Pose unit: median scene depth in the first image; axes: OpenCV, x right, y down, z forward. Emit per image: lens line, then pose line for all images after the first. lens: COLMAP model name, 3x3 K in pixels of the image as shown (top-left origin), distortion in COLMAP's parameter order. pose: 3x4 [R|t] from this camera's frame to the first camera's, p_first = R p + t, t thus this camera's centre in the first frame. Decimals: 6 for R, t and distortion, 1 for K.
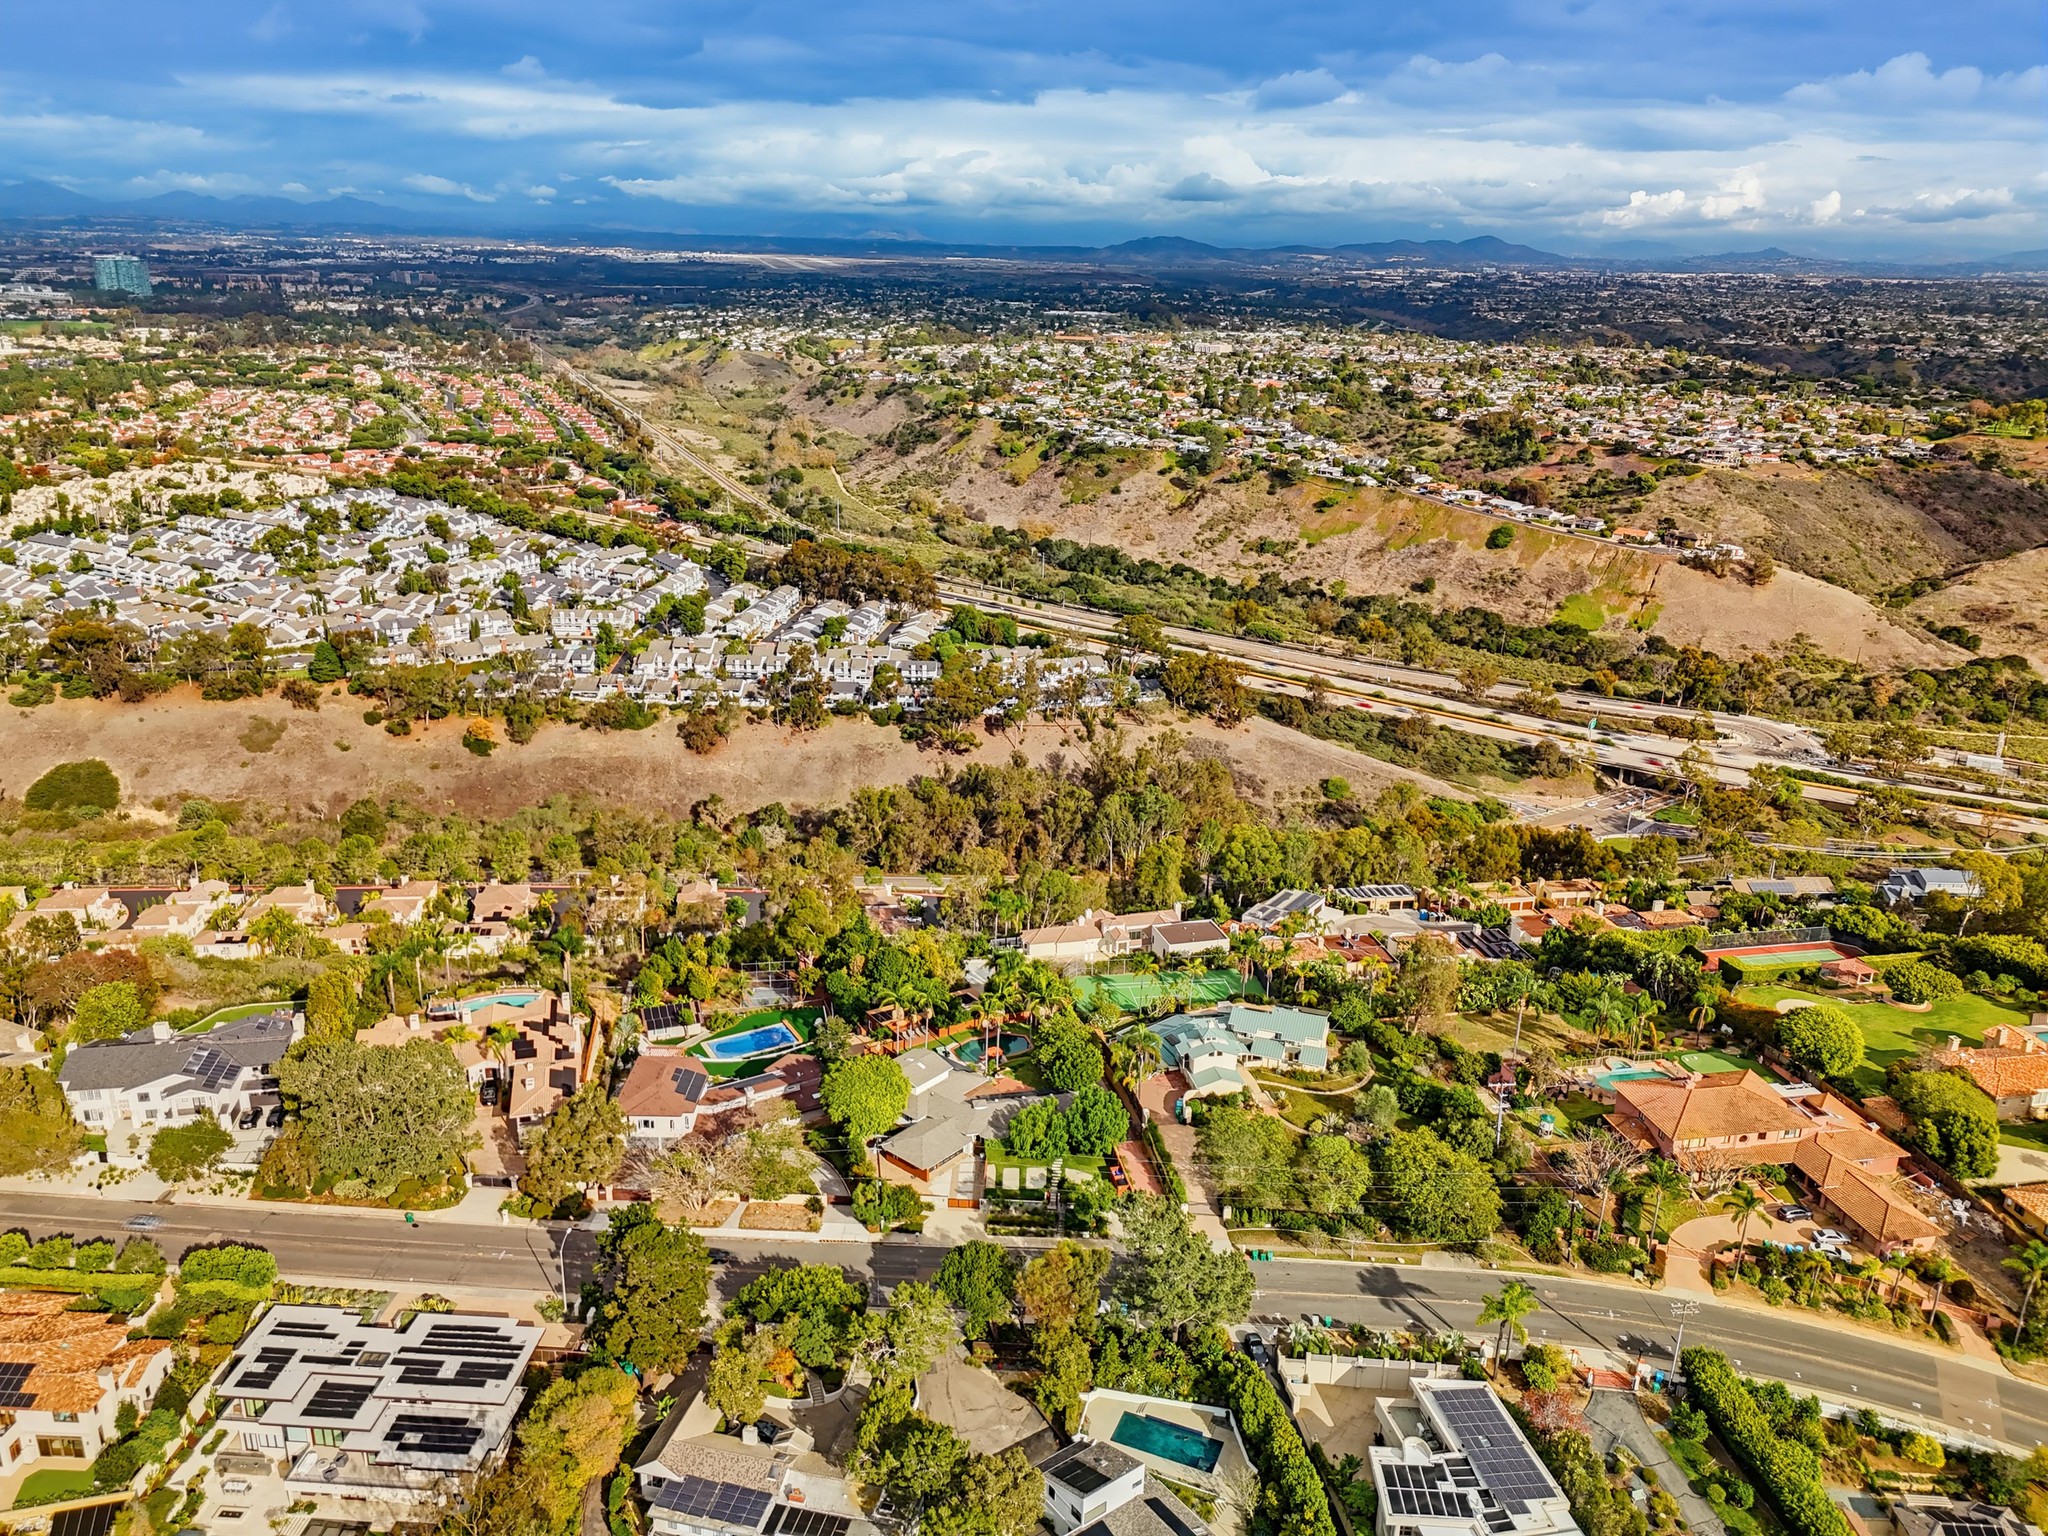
lens RADIAL K [[1500.0, 0, 1028.2], [0, 1500.0, 767.1], [0, 0, 1]] dist [0.075165, -0.071561]
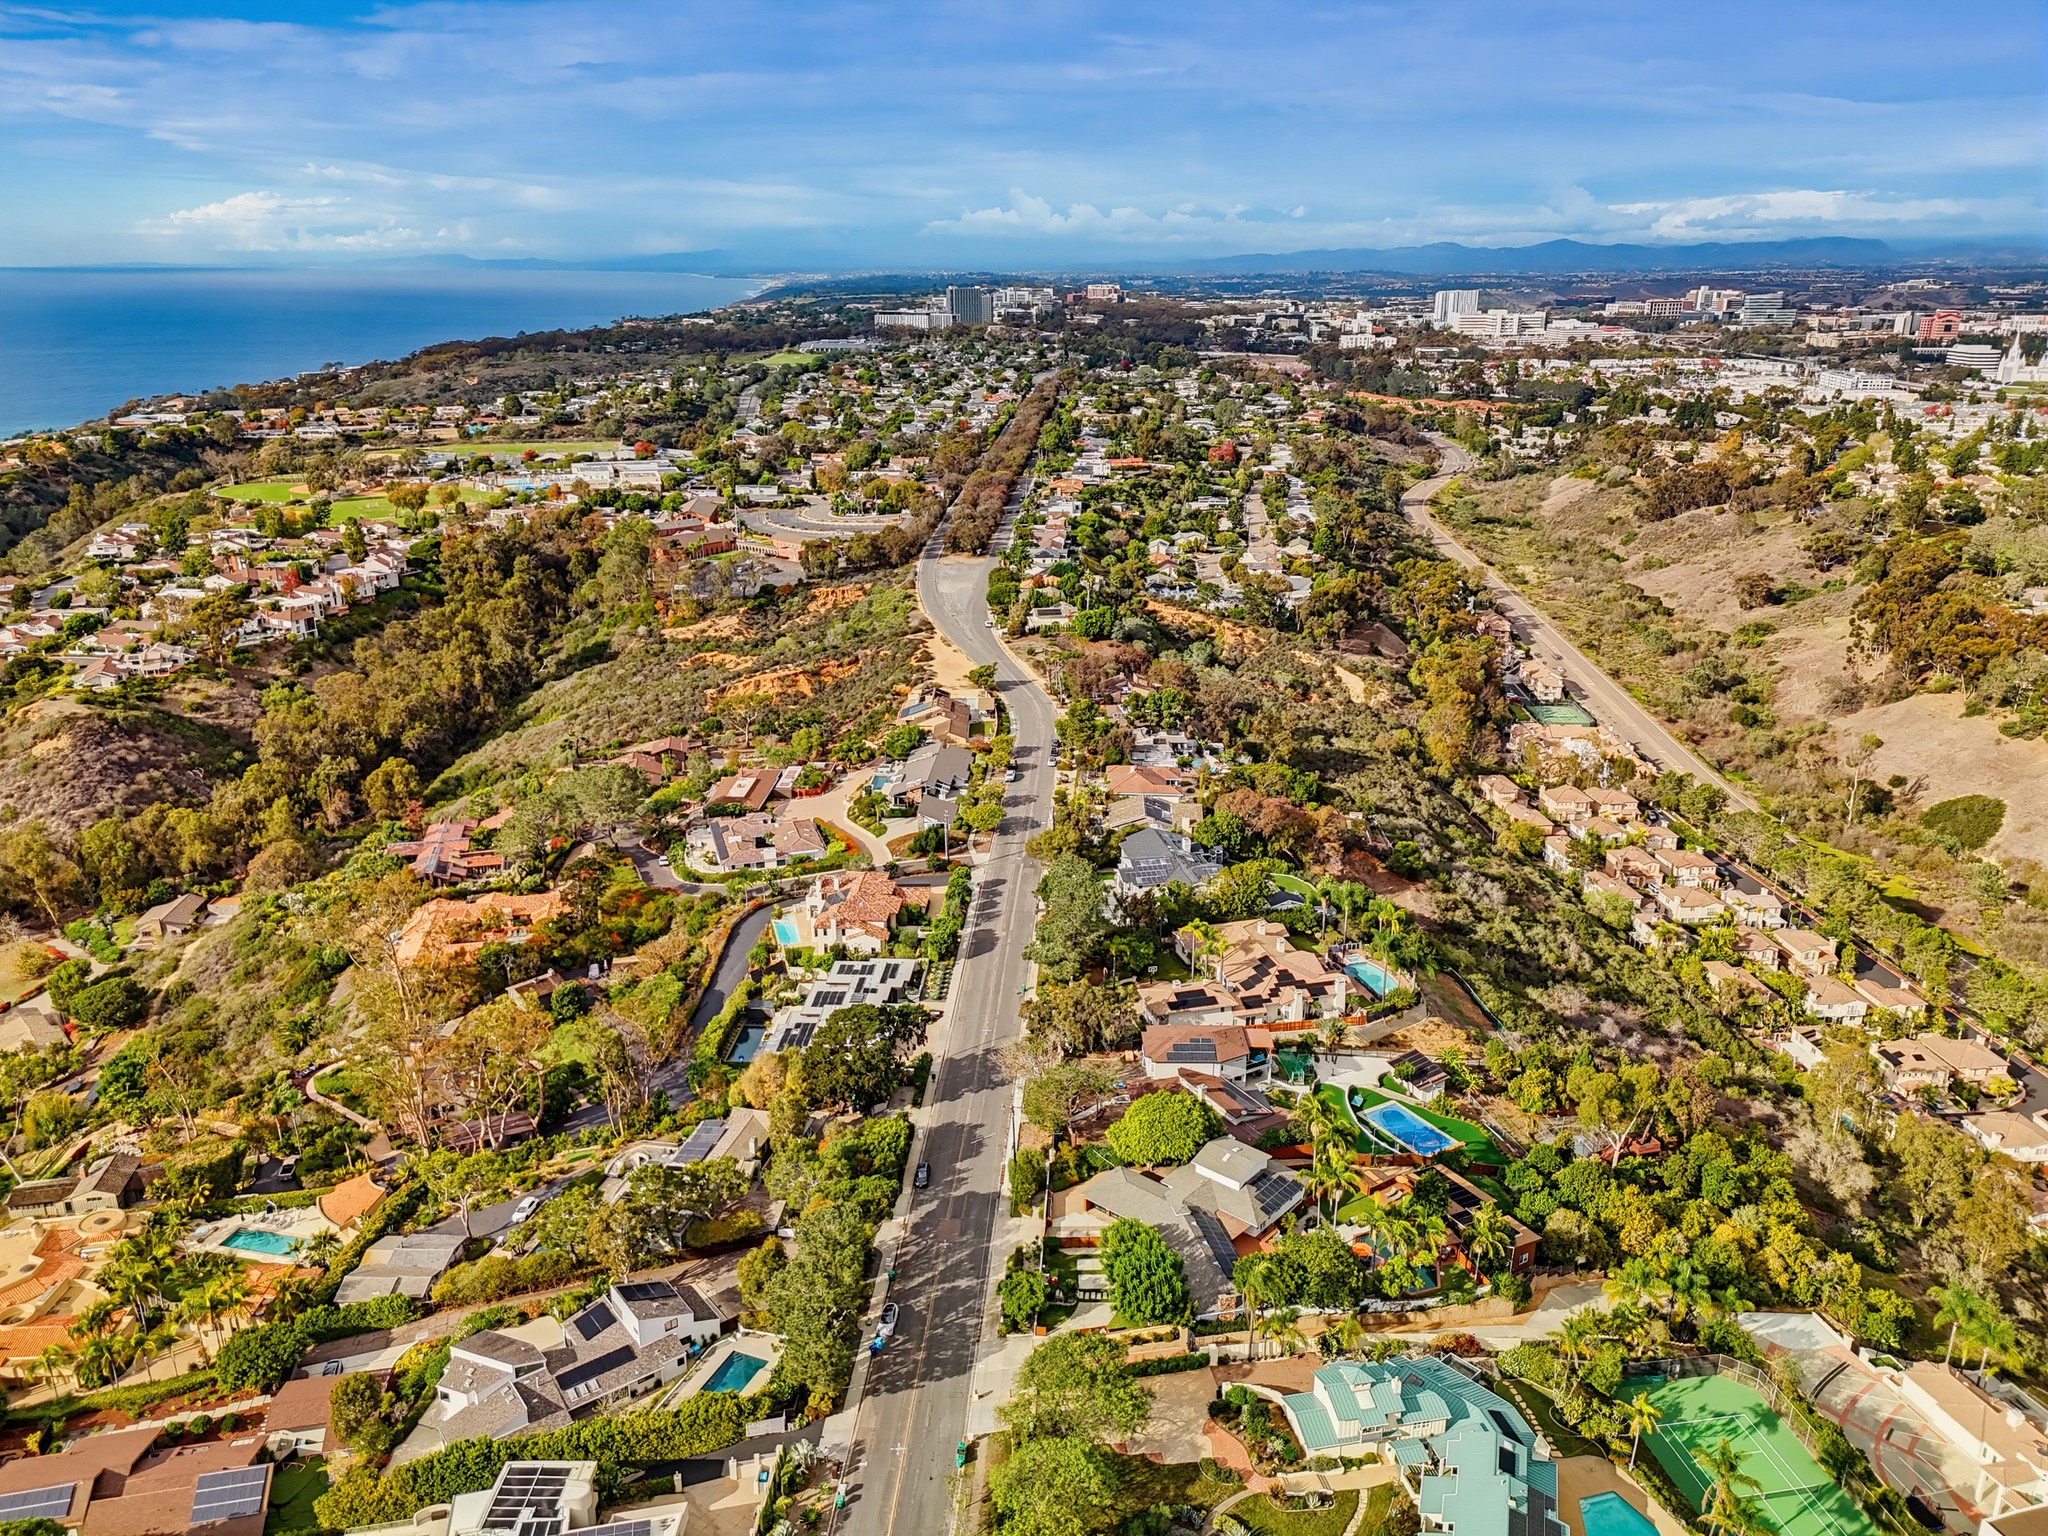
lens RADIAL K [[1500.0, 0, 1020.9], [0, 1500.0, 758.5], [0, 0, 1]] dist [0.075165, -0.071561]
pose [[0.002919, 0.291952, -0.956428, 0.286536], [-0.319164, 0.906682, 0.275793, -0.090904], [0.947695, 0.304452, 0.095827, 0.283217]]
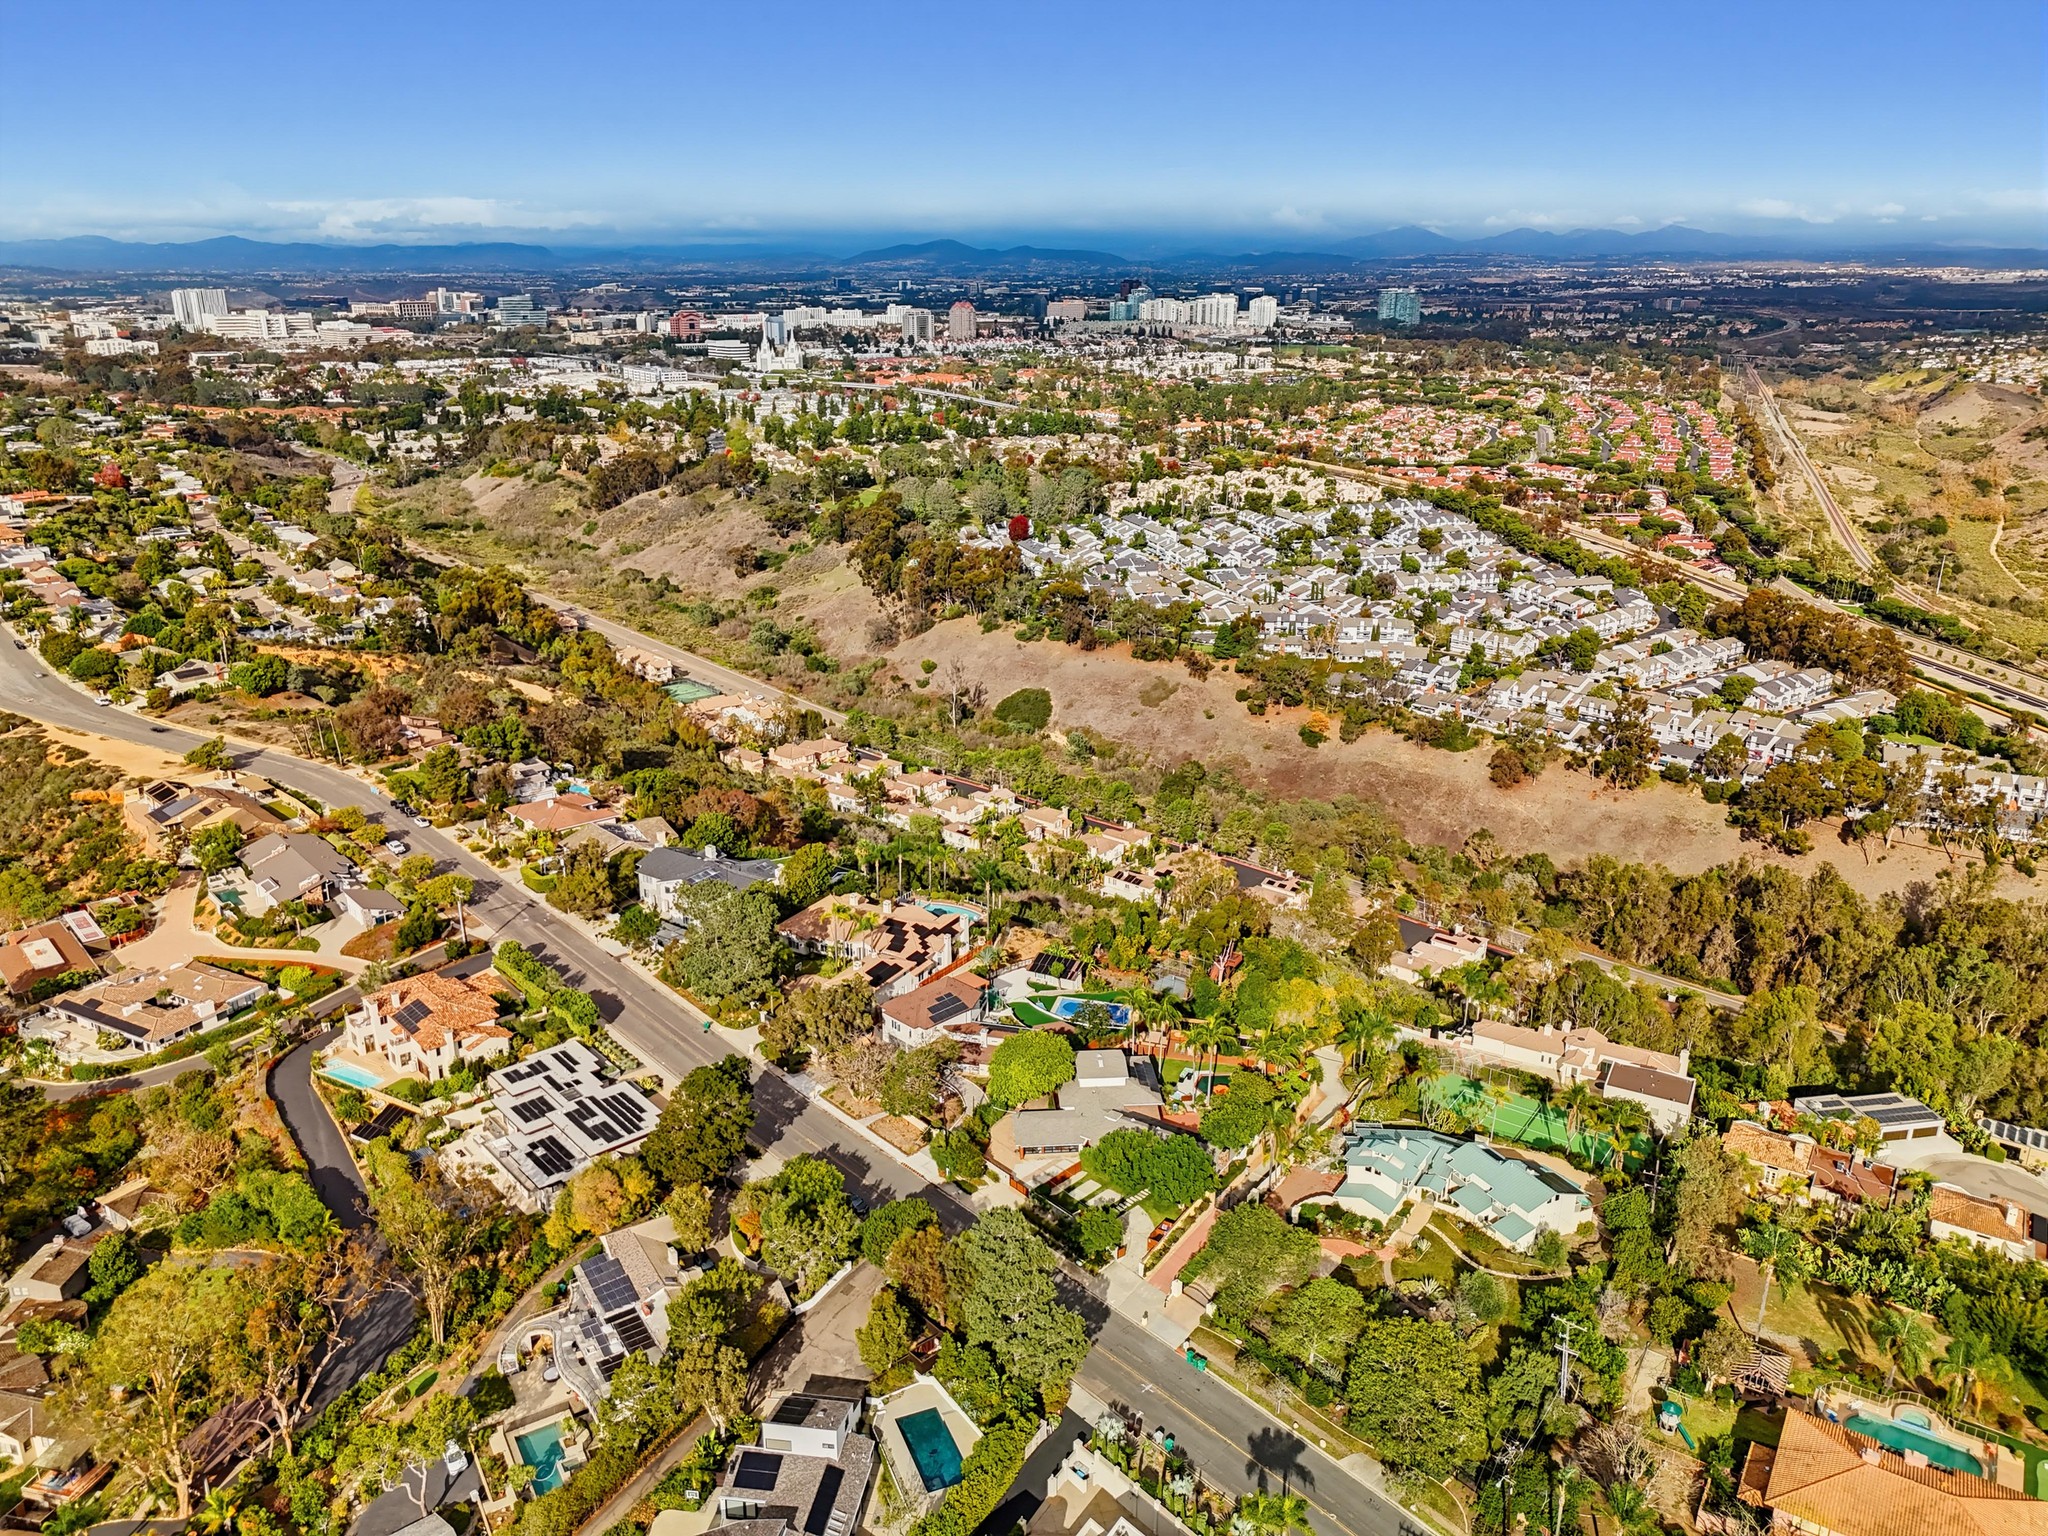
lens RADIAL K [[1500.0, 0, 1026.6], [0, 1500.0, 777.8], [0, 0, 1]] dist [0.075165, -0.071561]
pose [[0.709306, 0.209236, -0.673132, 0.210646], [-0.215965, 0.973514, 0.075036, -0.021554], [0.671003, 0.092149, 0.735706, 0.078668]]
